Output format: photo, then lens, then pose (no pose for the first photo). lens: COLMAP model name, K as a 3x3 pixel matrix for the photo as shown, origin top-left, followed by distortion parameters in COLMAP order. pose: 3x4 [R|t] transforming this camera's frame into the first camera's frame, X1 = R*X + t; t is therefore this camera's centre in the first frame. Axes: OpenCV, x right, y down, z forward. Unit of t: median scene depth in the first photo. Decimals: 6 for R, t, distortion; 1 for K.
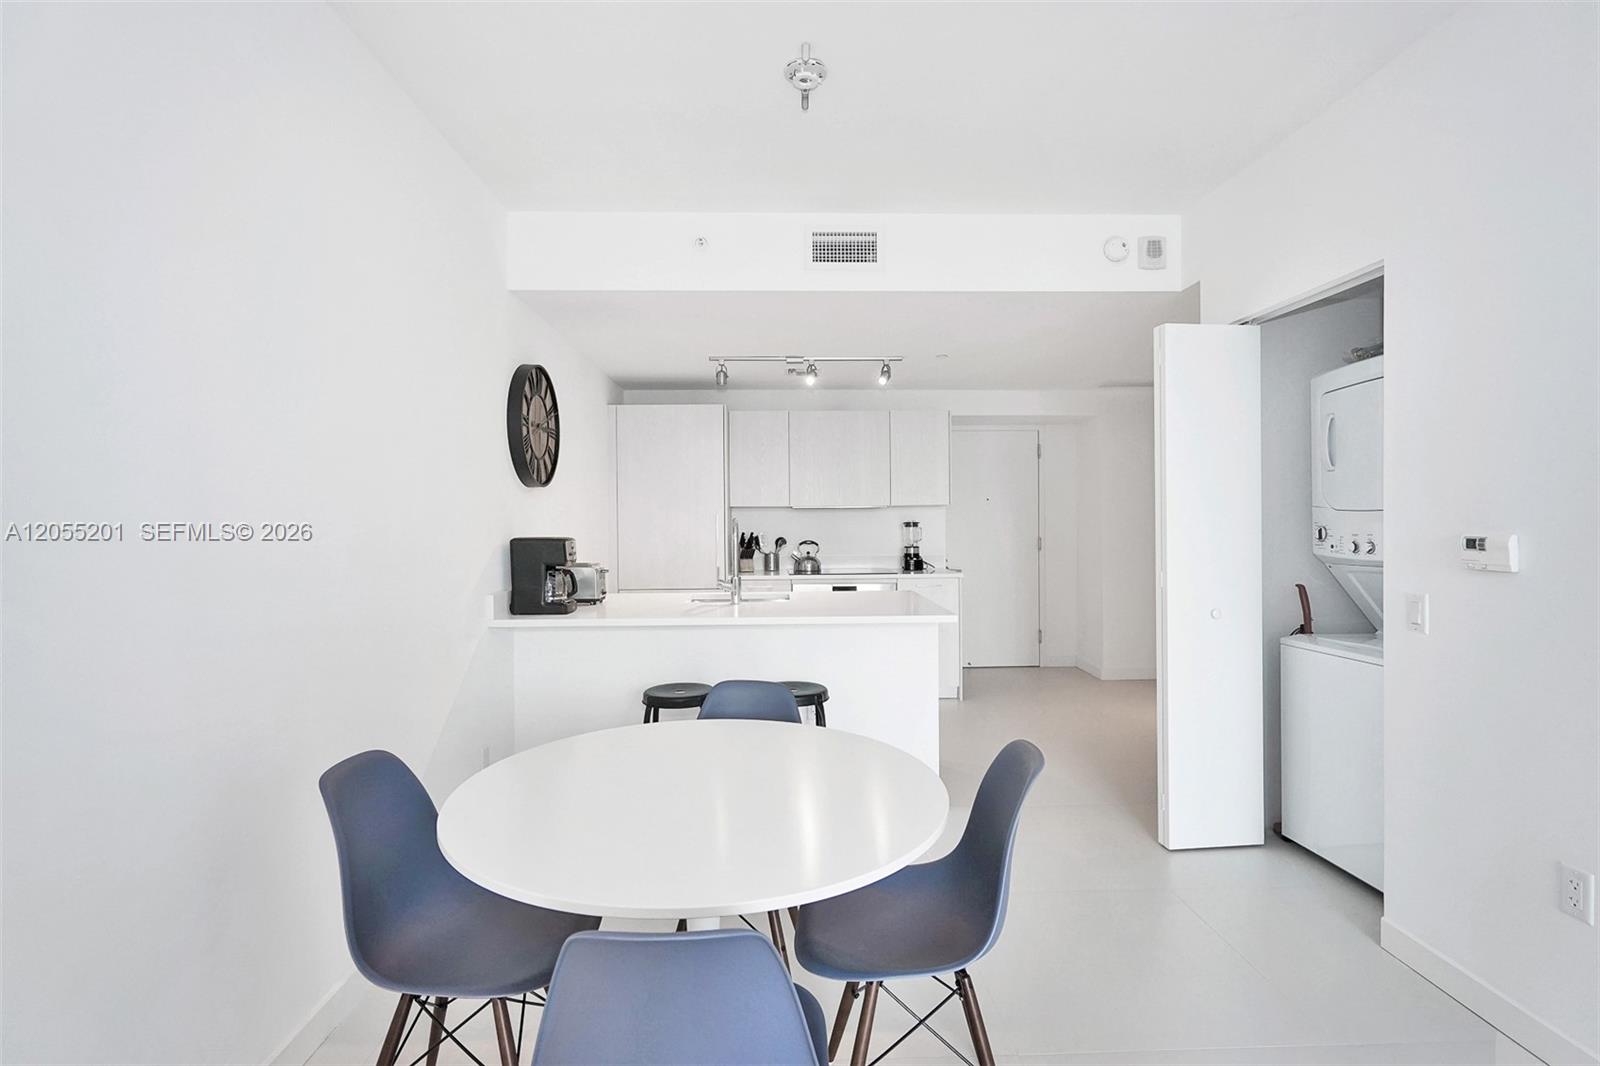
lens RADIAL K [[751.3, 0, 790.7], [0, 751.3, 525.1], [0, 0, 1]] dist [-0.000686, 0.000050]
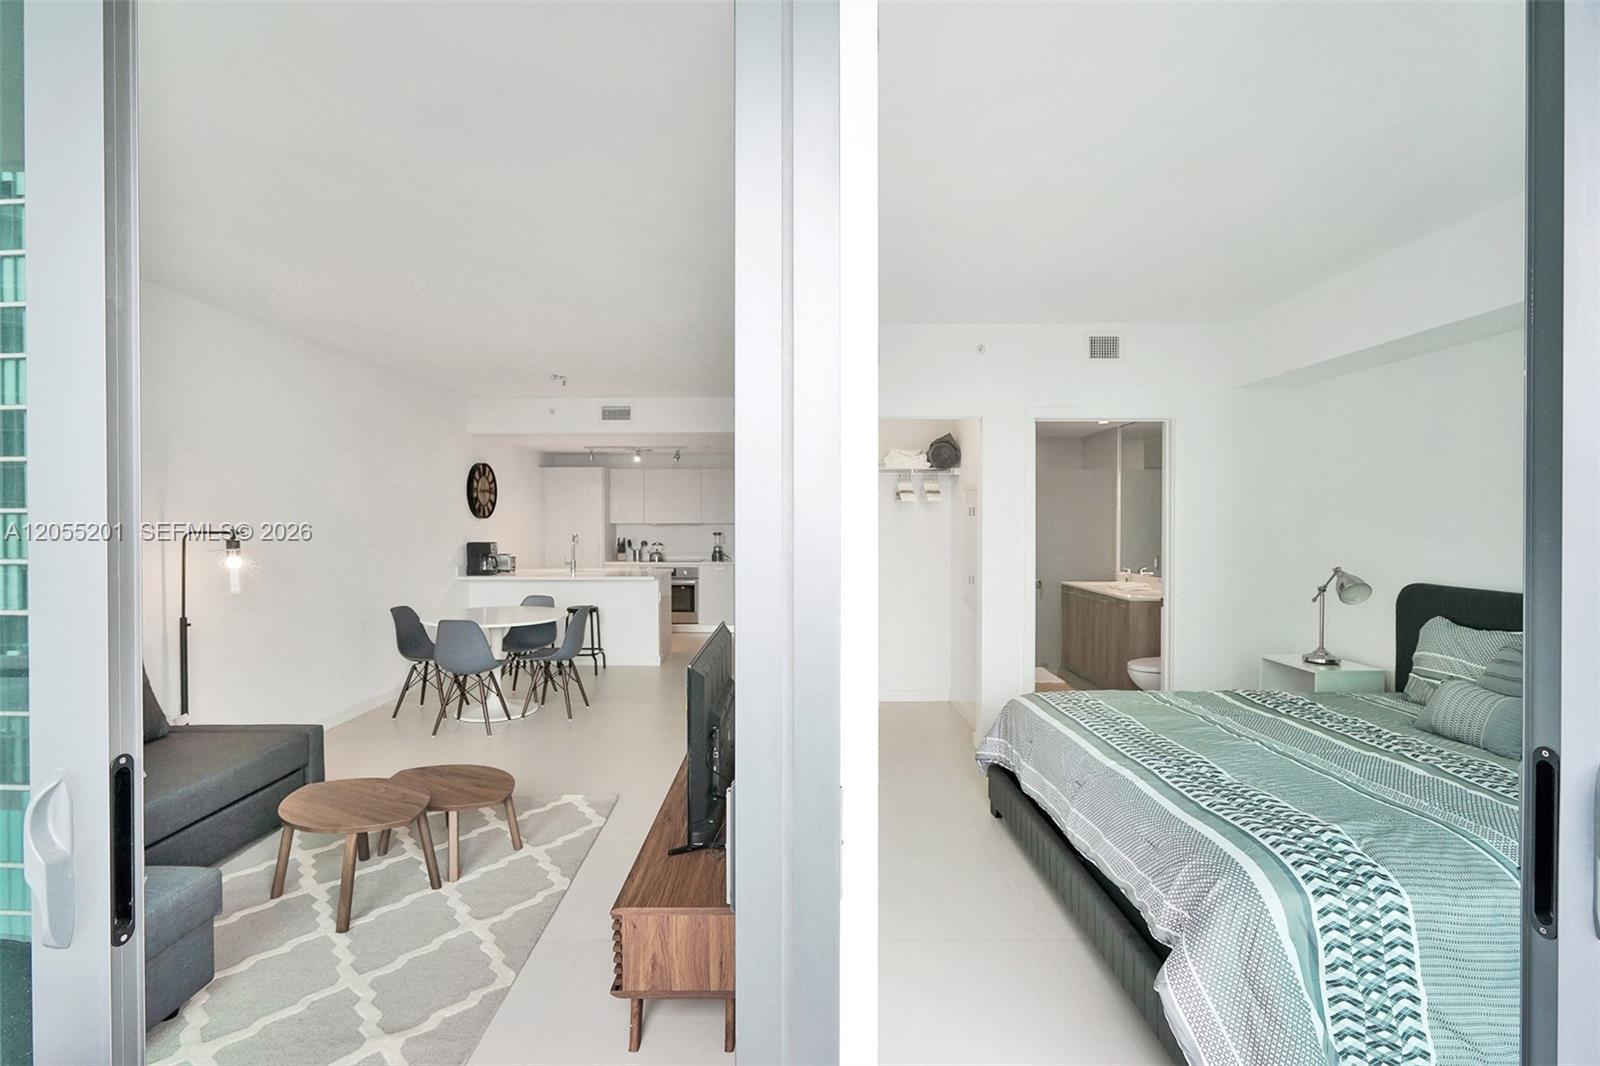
lens RADIAL K [[705.8, 0, 778.5], [0, 705.8, 527.7], [0, 0, 1]] dist [0.001403, 0.000648]
pose [[0.999139, 0.007238, -0.040846, 0.409032], [-0.007004, 0.999958, 0.005859, -0.028540], [0.040887, -0.005568, 0.999148, -0.687290]]
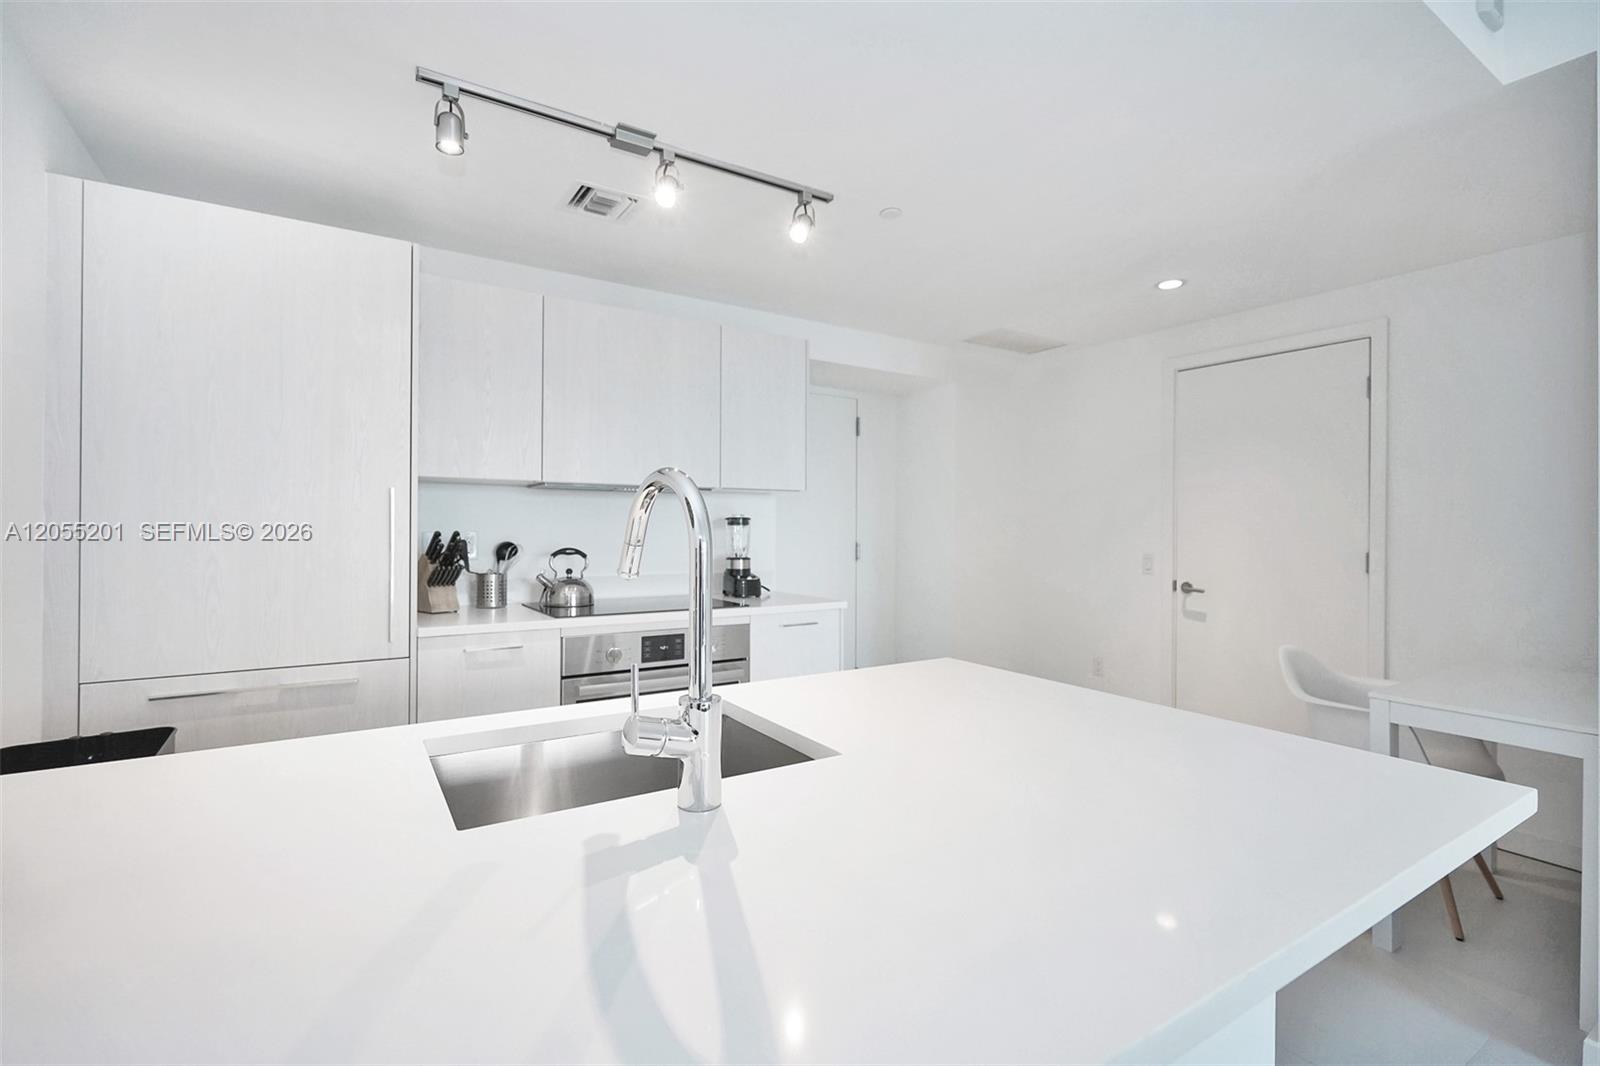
lens RADIAL K [[731.3, 0, 795.9], [0, 731.3, 523.9], [0, 0, 1]] dist [-0.000814, 0.000042]
pose [[0.856419, 0.015139, 0.516059, -0.117638], [-0.008288, 0.999844, -0.015576, 0.011232], [-0.516215, 0.009062, 0.856411, 0.521564]]
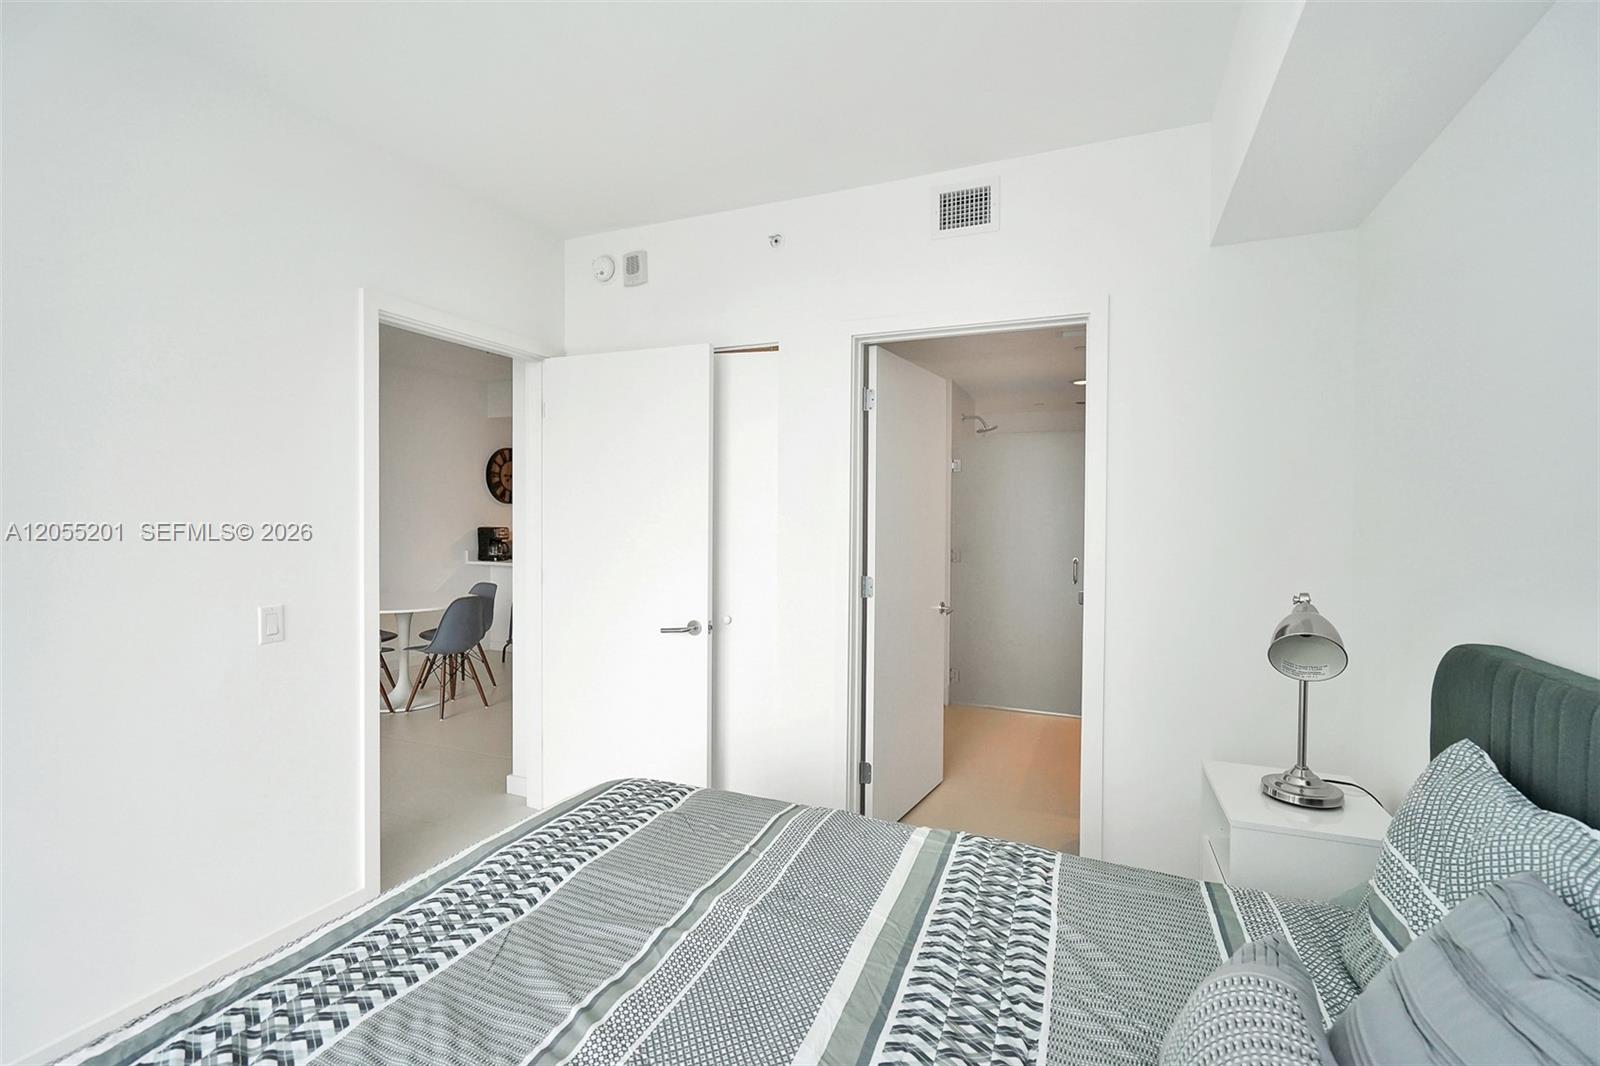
lens RADIAL K [[715.1, 0, 769.6], [0, 715.1, 513.9], [0, 0, 1]] dist [0.000086, 0.000224]
pose [[0.905329, 0.010859, -0.424572, 0.825611], [-0.011745, 0.999931, 0.000532, -0.021080], [0.424549, 0.004505, 0.905394, -0.374372]]
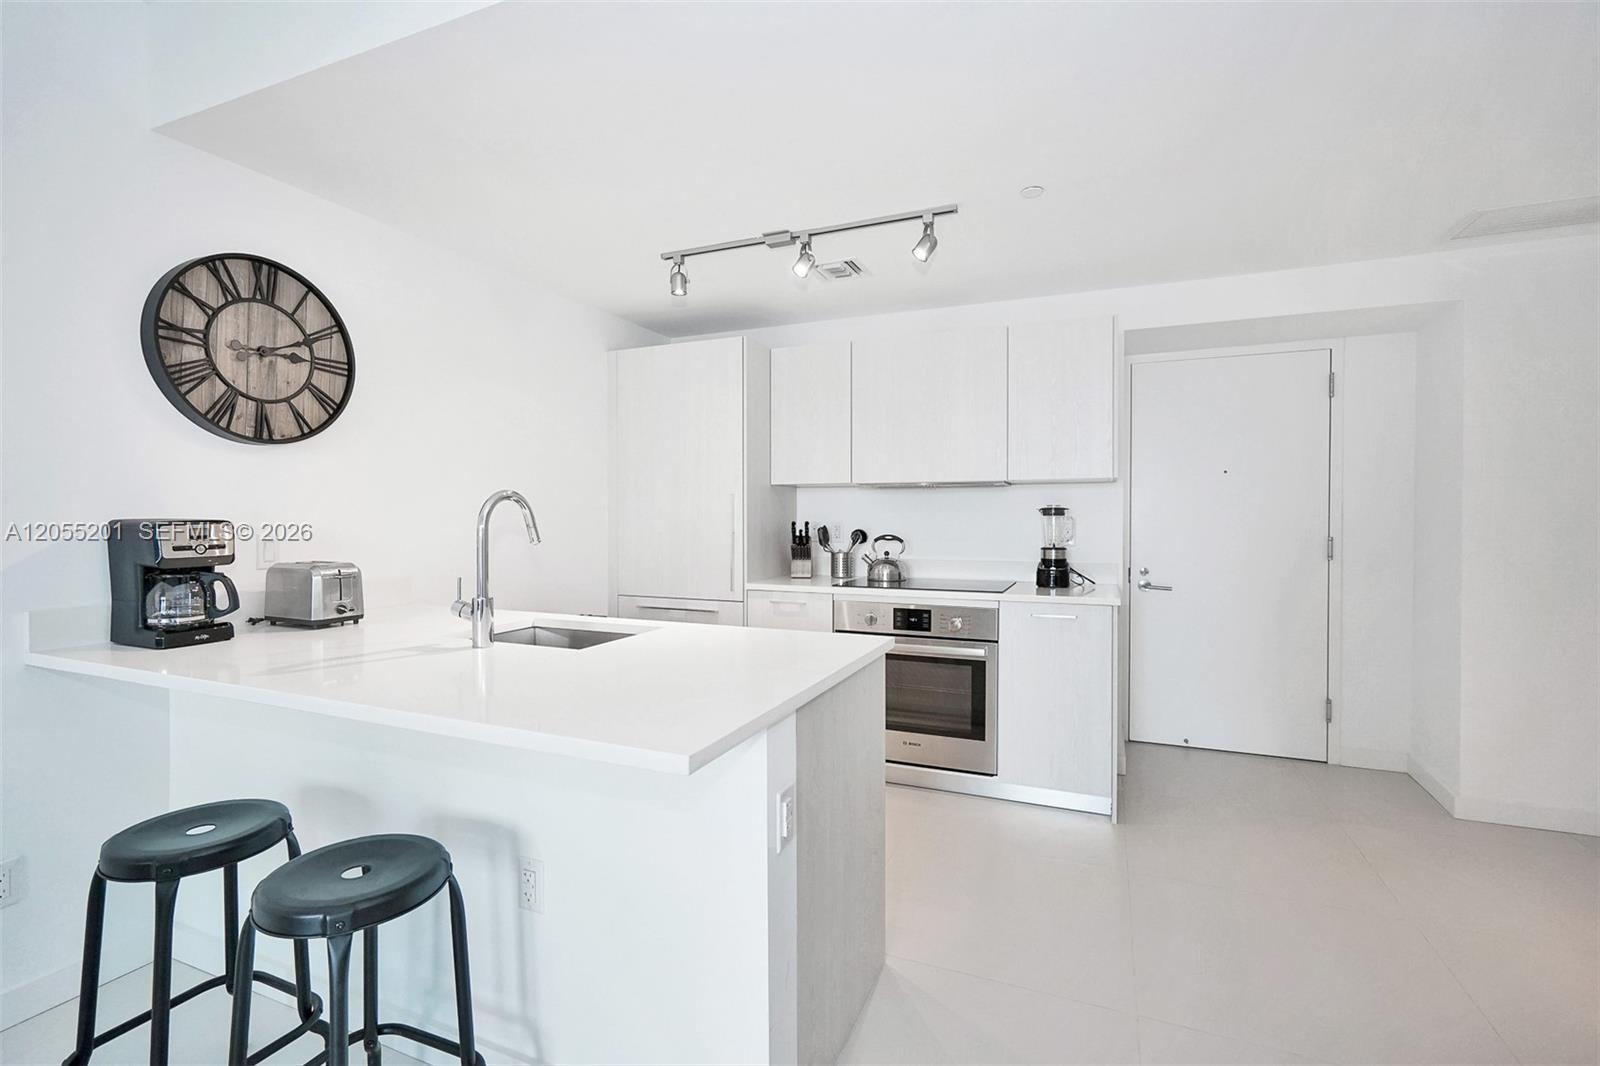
lens RADIAL K [[722.7, 0, 796.5], [0, 722.7, 528.7], [0, 0, 1]] dist [-0.005726, 0.004050]
pose [[0.910410, 0.014252, -0.413461, 0.237843], [-0.008717, 0.999845, 0.015270, 0.006529], [0.413615, -0.010298, 0.910394, 0.418489]]
